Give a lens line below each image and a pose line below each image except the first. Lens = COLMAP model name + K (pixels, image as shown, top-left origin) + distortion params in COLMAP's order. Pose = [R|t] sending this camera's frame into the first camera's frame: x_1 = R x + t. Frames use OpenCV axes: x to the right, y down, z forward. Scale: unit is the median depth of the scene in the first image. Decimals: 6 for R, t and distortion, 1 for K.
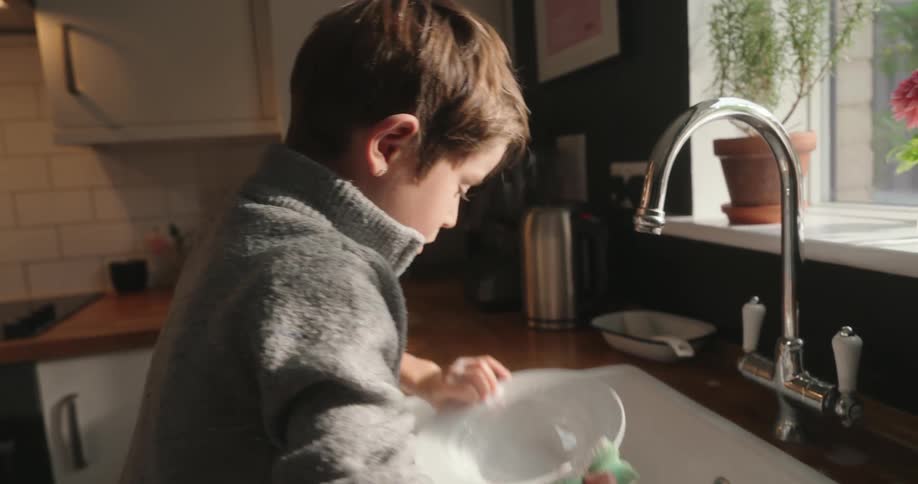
lens RADIAL K [[648.8, 0, 460.5], [0, 648.8, 239.1], [0, 0, 1]] dist [-0.021444, 0.016402]
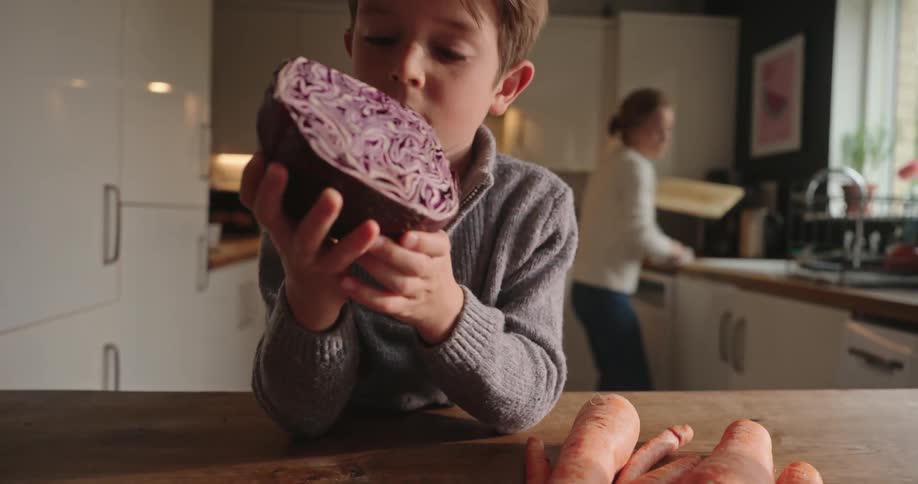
lens RADIAL K [[648.8, 0, 463.7], [0, 648.8, 237.1], [0, 0, 1]] dist [-0.021444, 0.016402]
pose [[0.983604, 0.091060, -0.155662, -0.769187], [-0.102930, 0.992225, -0.069958, 0.447557], [0.148082, 0.084834, 0.985330, -2.020116]]
